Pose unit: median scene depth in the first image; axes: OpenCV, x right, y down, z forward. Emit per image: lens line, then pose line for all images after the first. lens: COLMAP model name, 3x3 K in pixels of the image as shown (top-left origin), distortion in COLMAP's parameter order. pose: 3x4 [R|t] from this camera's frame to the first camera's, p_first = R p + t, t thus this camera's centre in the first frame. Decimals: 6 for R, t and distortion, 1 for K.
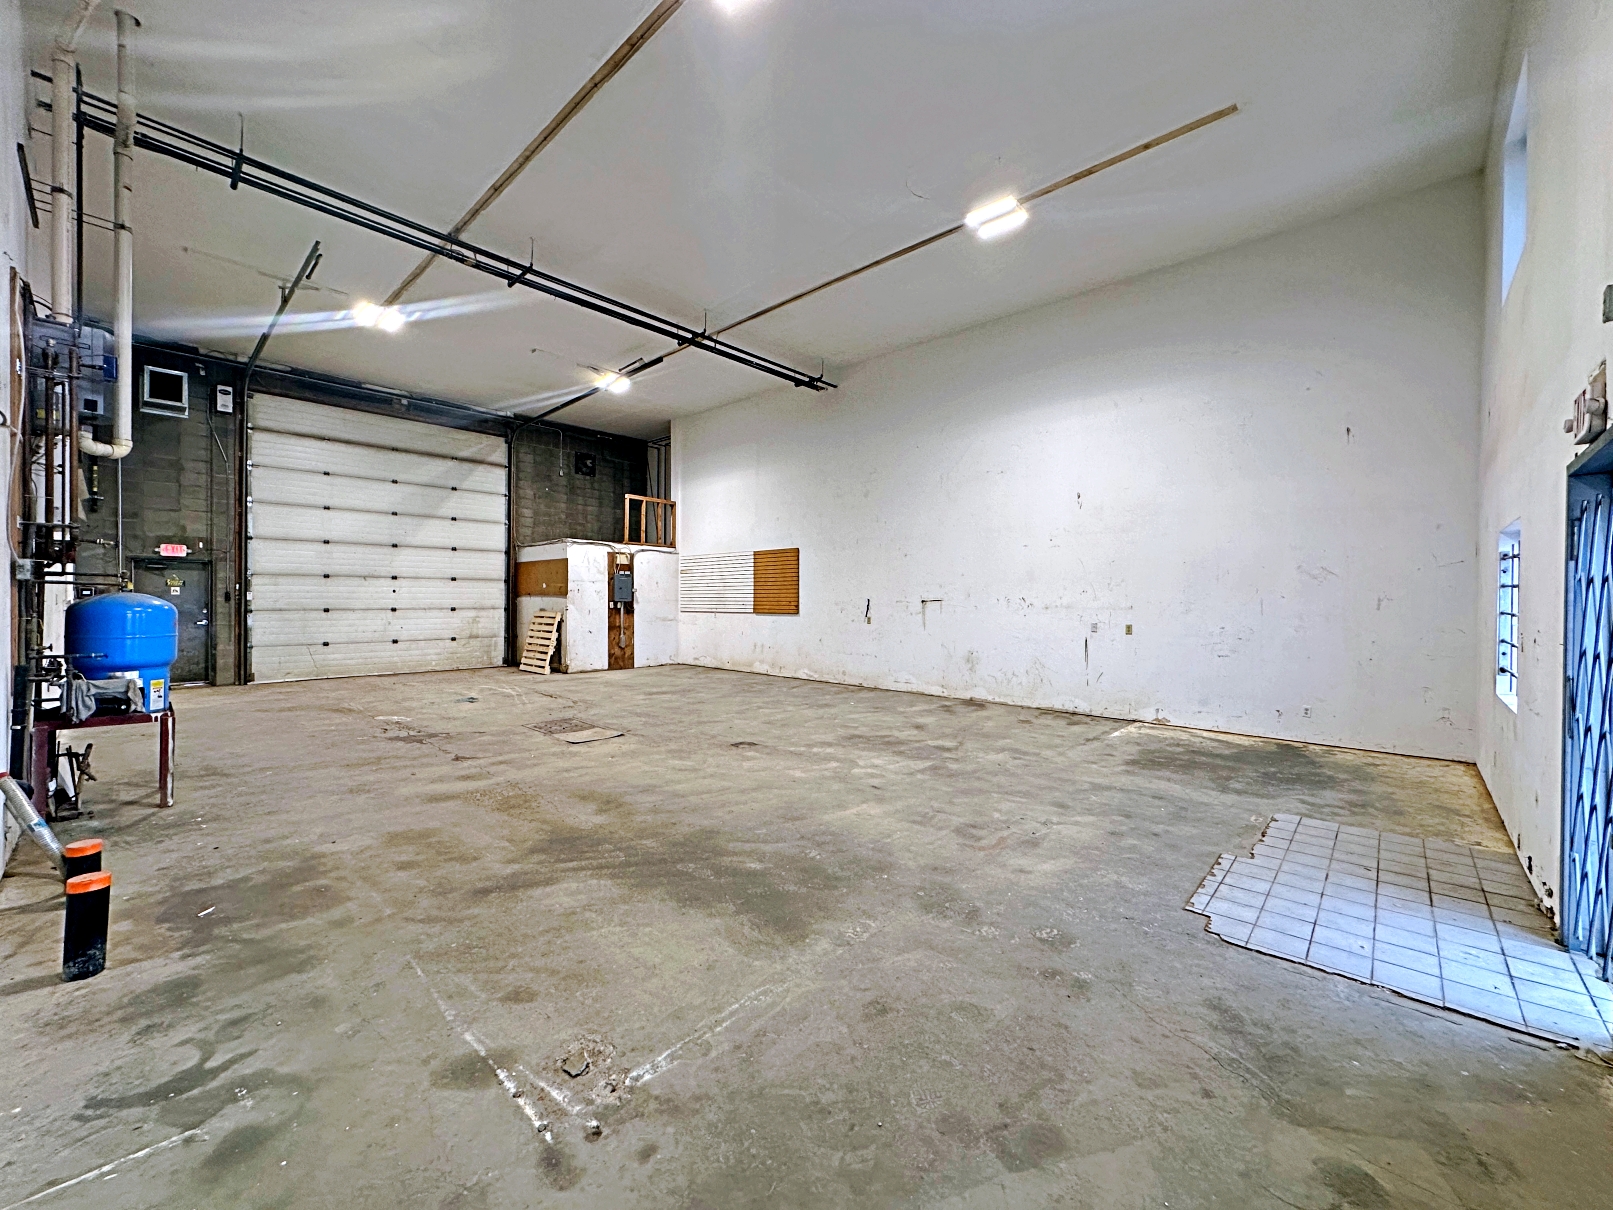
lens RADIAL K [[642.2, 0, 806.6], [0, 642.2, 603.7], [0, 0, 1]] dist [-0.003628, 0.000915]
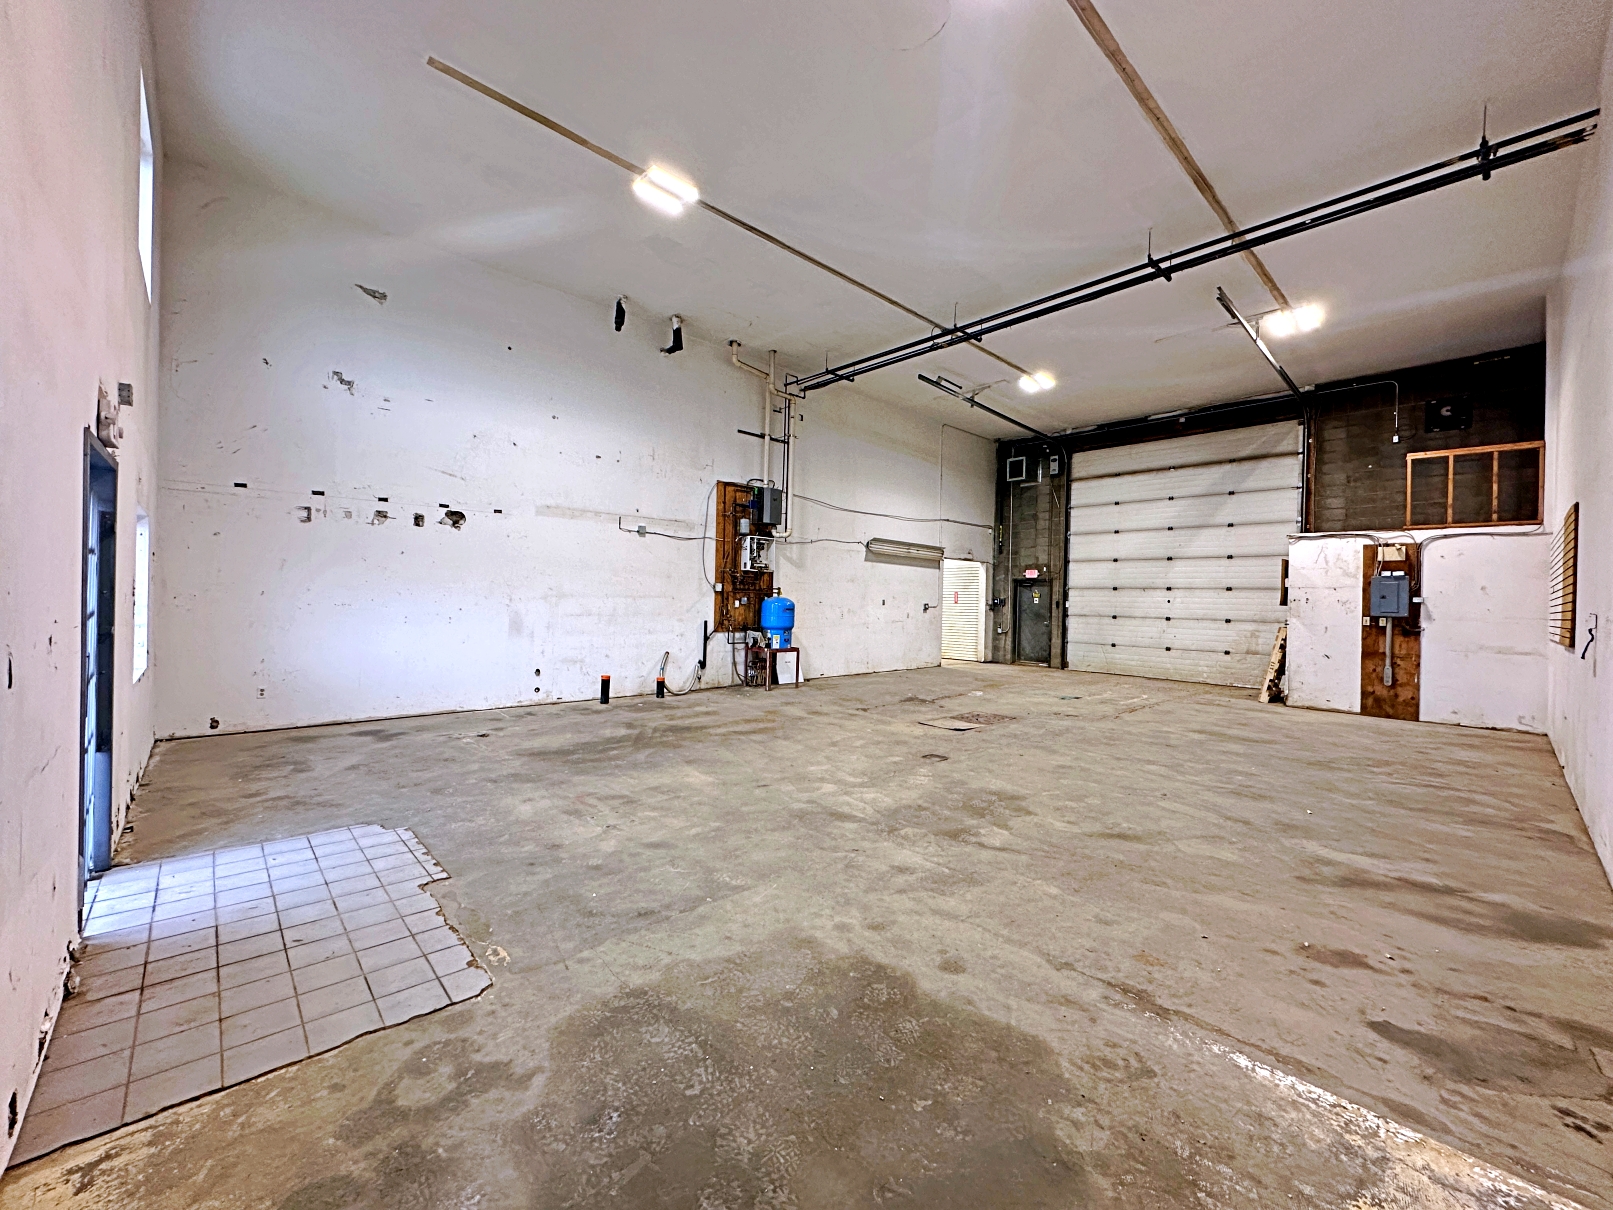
lens RADIAL K [[642.2, 0, 804.6], [0, 642.2, 602.0], [0, 0, 1]] dist [-0.003628, 0.000915]
pose [[-0.074643, -0.002748, -0.997207, 0.539938], [-0.030716, 0.999528, -0.000455, 0.000525], [0.996737, 0.030596, -0.074692, 0.558872]]
